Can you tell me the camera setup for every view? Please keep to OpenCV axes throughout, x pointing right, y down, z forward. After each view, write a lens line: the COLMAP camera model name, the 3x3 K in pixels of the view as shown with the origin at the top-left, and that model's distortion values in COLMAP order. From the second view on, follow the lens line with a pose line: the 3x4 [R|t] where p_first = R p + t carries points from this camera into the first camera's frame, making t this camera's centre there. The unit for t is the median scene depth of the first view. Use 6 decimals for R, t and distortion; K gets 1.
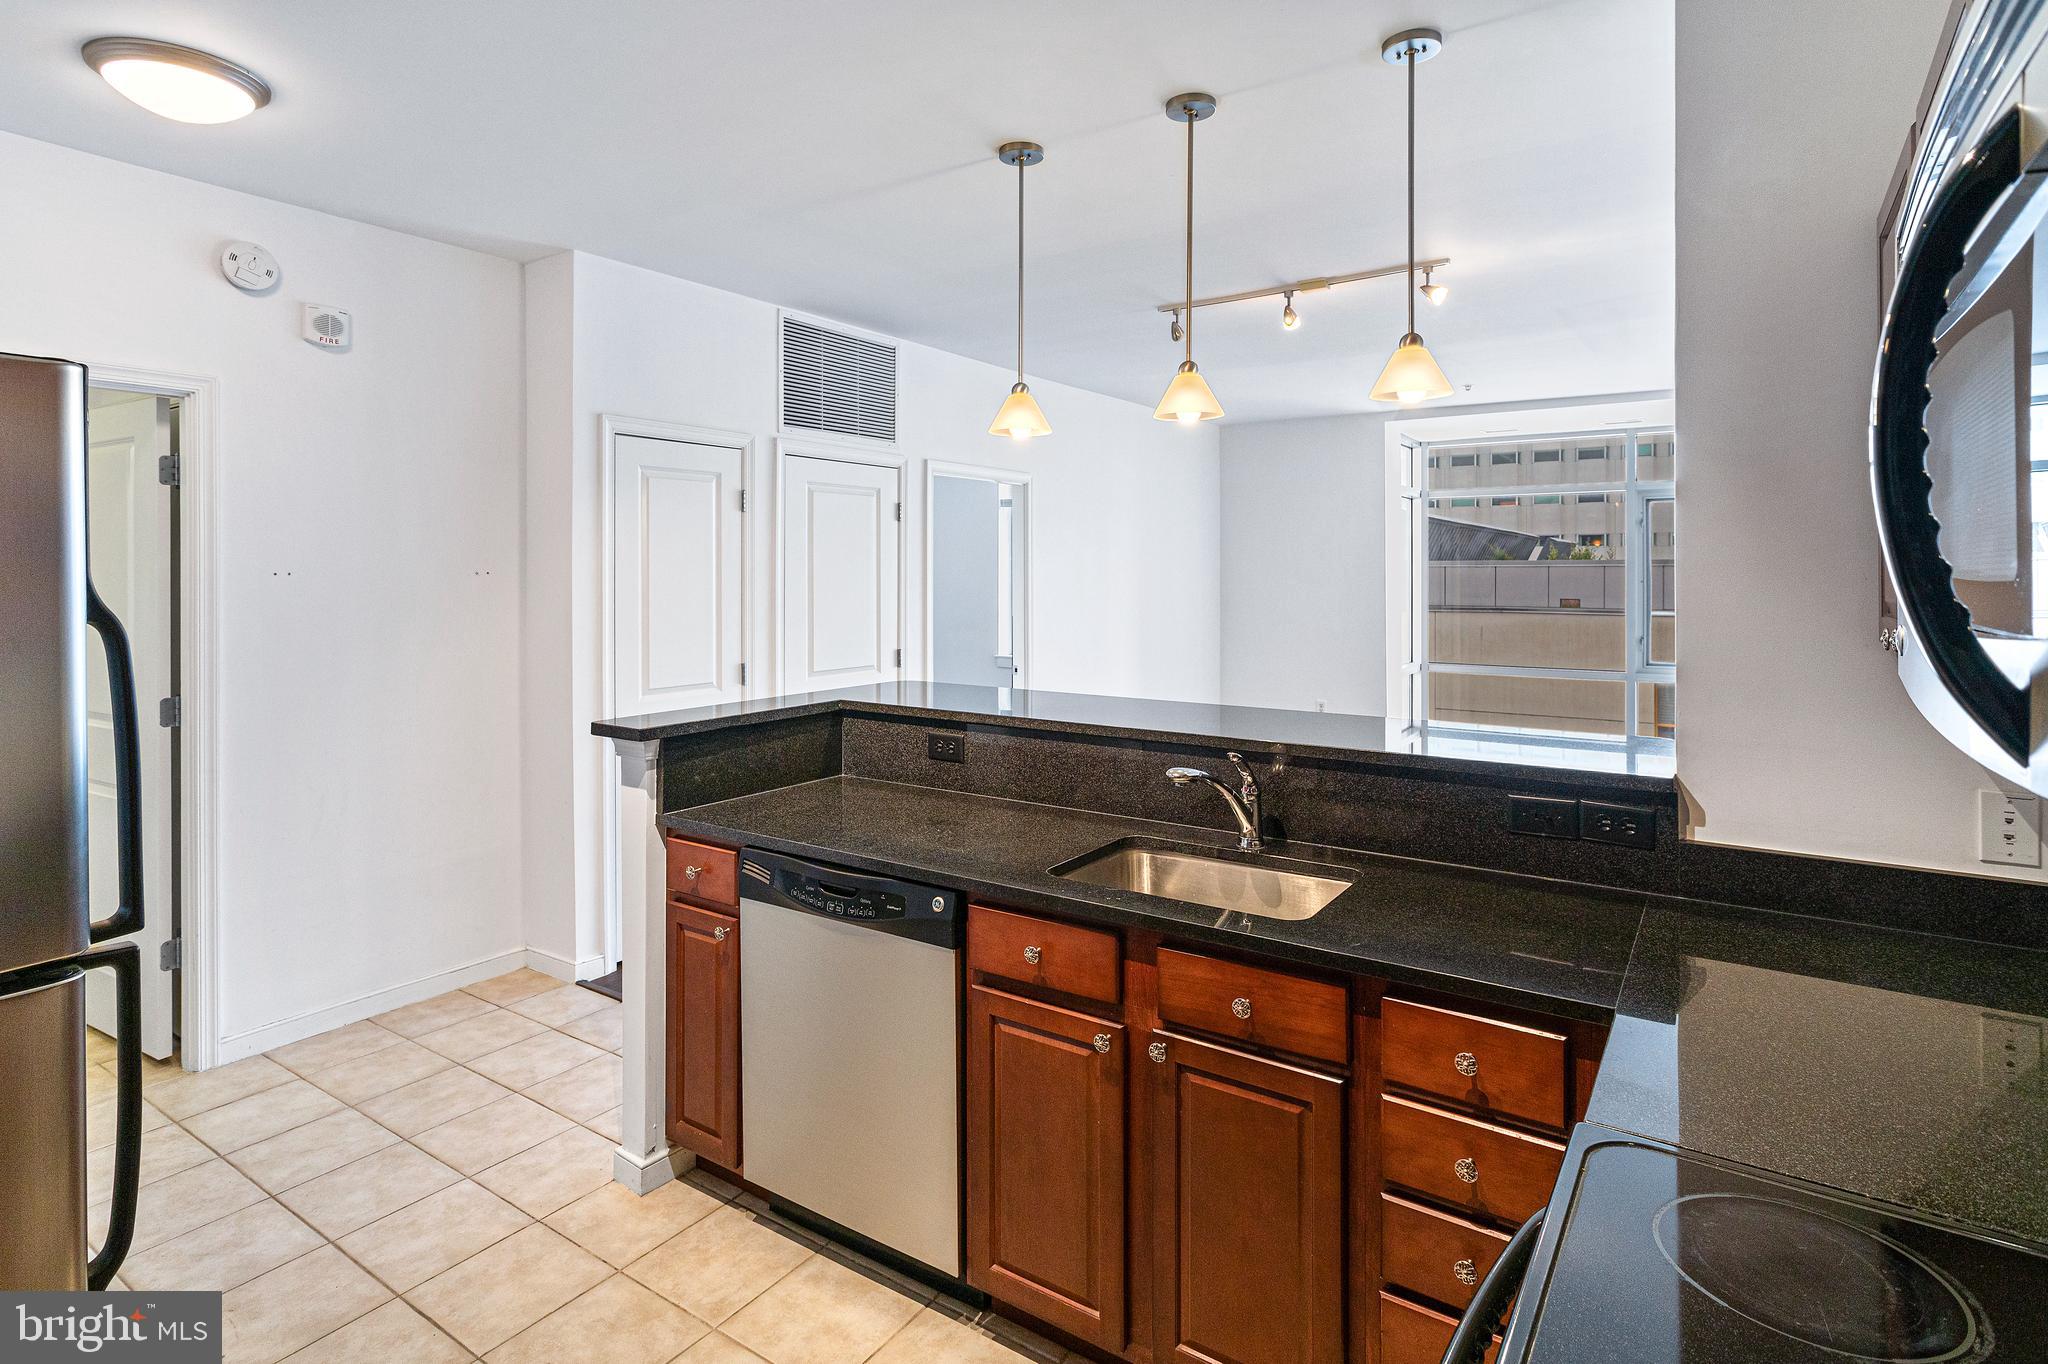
lens RADIAL K [[1014.4, 0, 1019.6], [0, 1014.4, 575.1], [0, 0, 1]] dist [-0.001329, 0.000597]
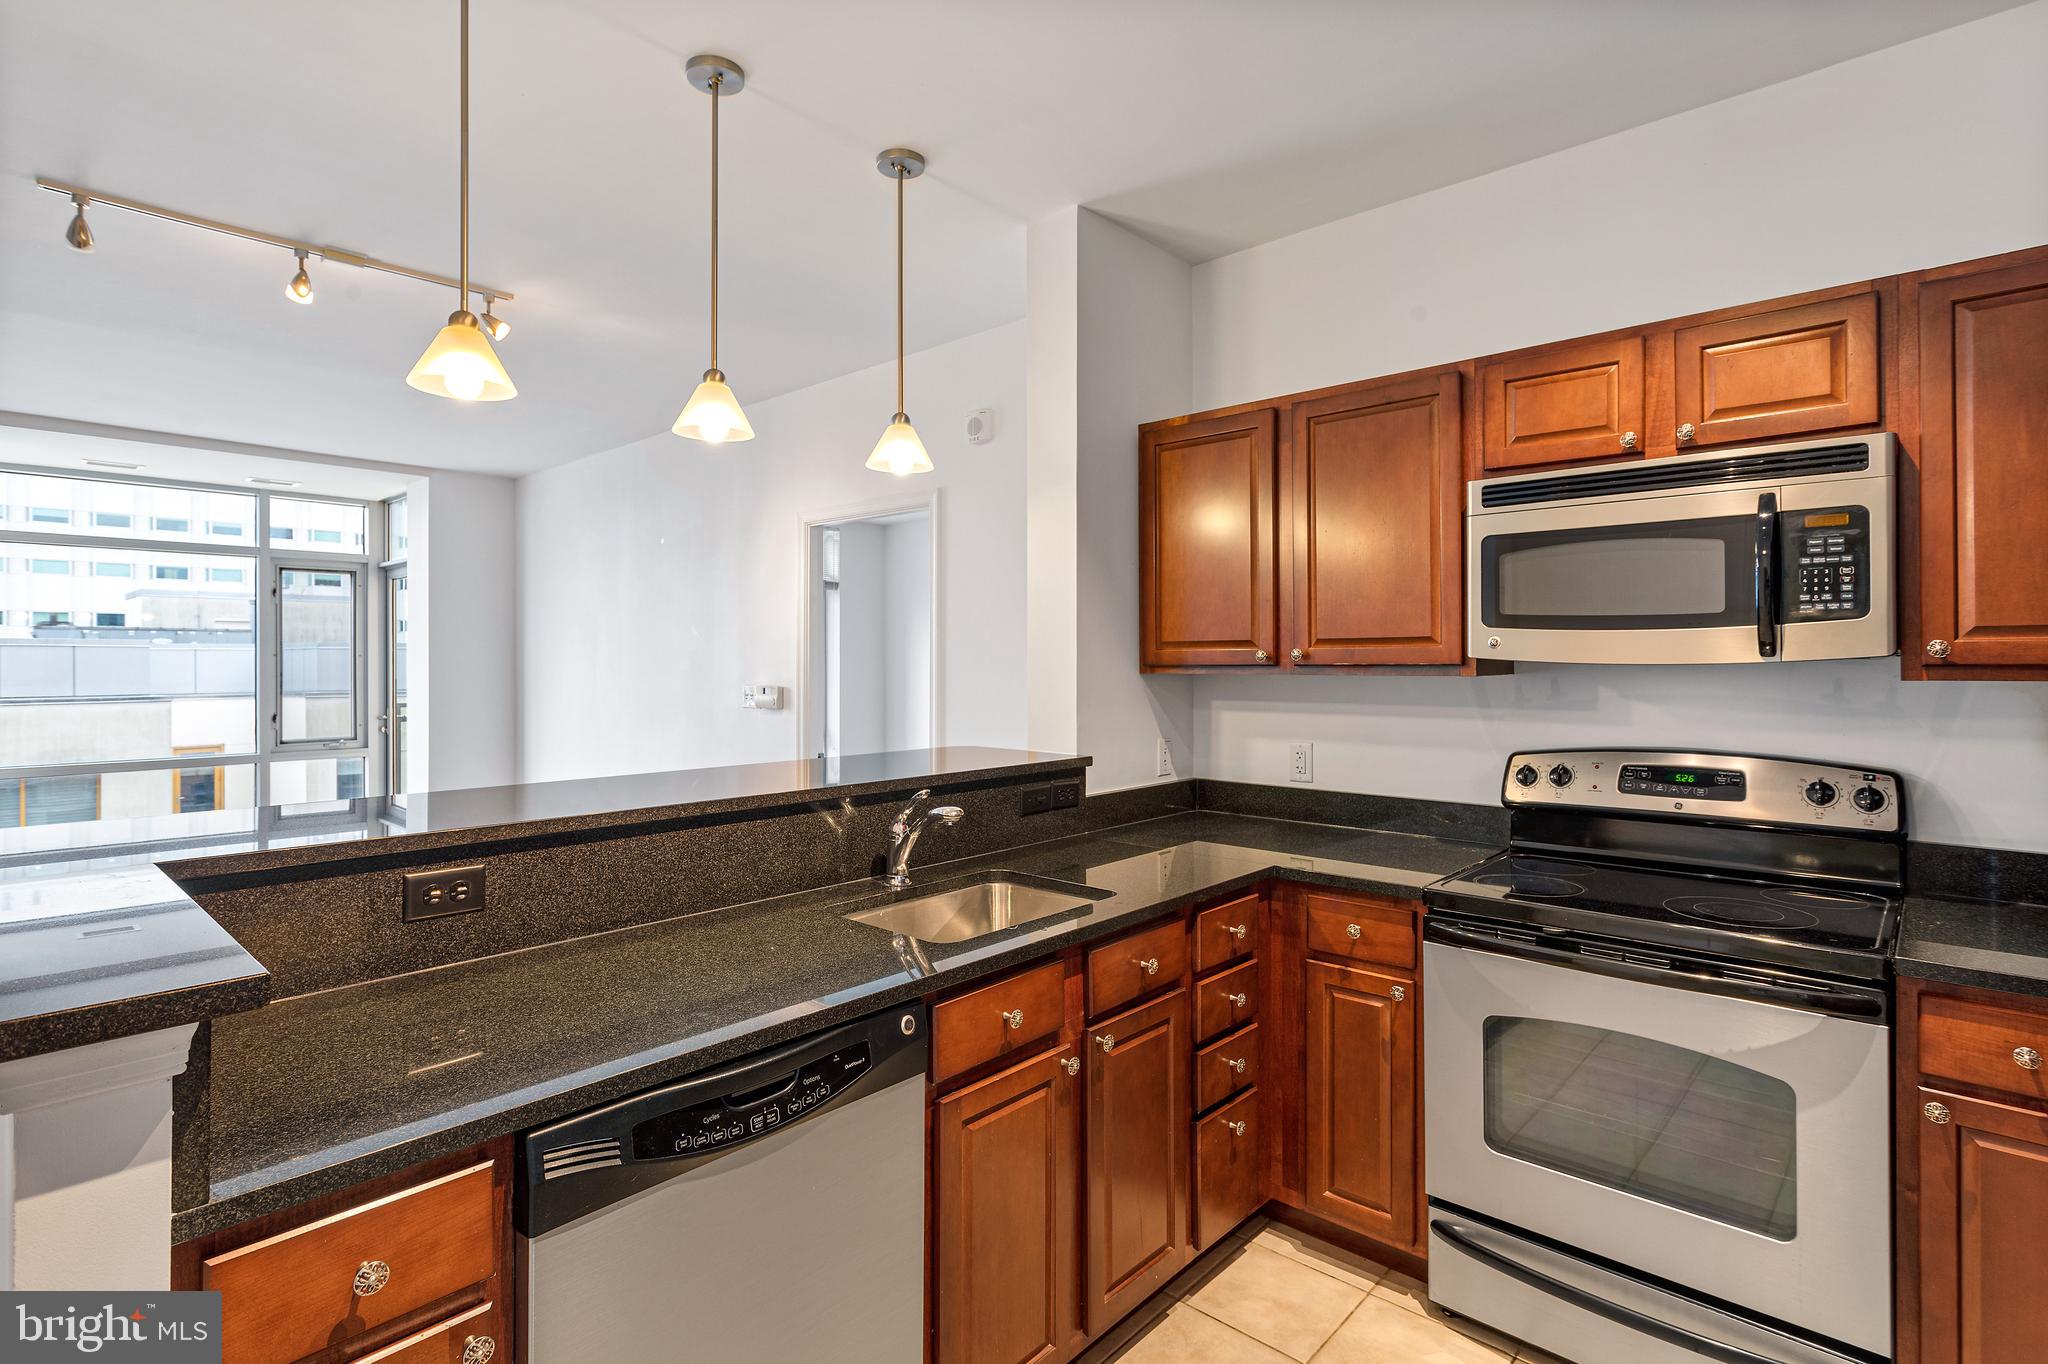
lens RADIAL K [[993.2, 0, 1014.0], [0, 993.2, 662.6], [0, 0, 1]] dist [0.001581, 0.000487]
pose [[0.167022, -0.004872, 0.985941, -0.573164], [0.001373, 0.999988, 0.004709, 0.031589], [-0.985952, 0.000567, 0.167027, 0.559636]]
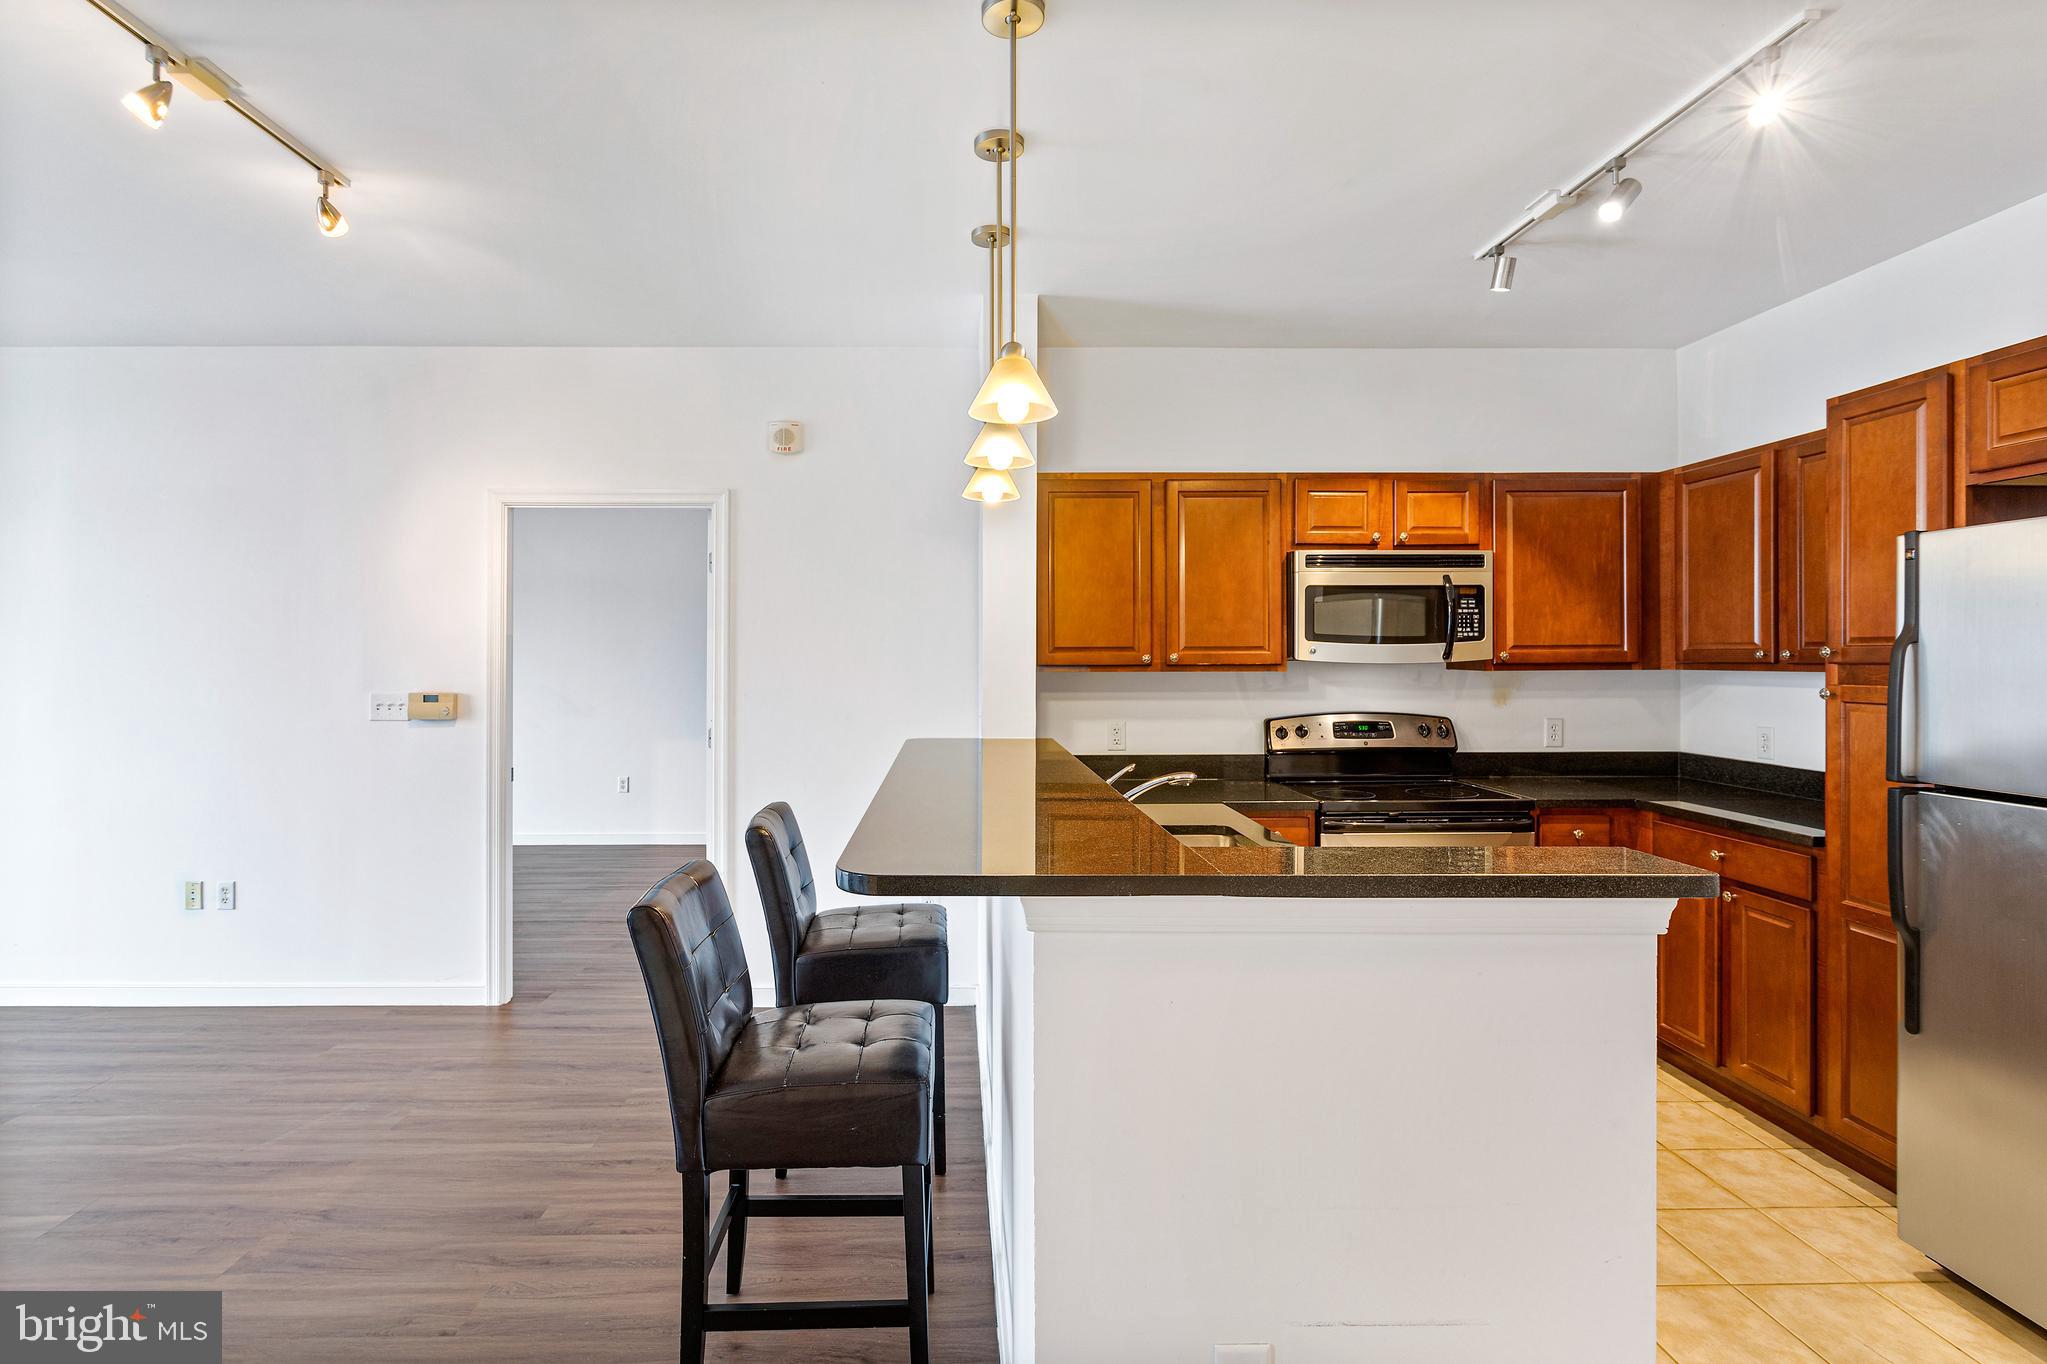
lens RADIAL K [[992.4, 0, 970.6], [0, 992.4, 654.7], [0, 0, 1]] dist [-0.000903, -0.000007]
pose [[-0.553495, 0.000964, 0.832852, -0.560532], [0.000261, 0.999999, -0.000984, 0.026215], [-0.832853, -0.000328, -0.553495, 1.449465]]
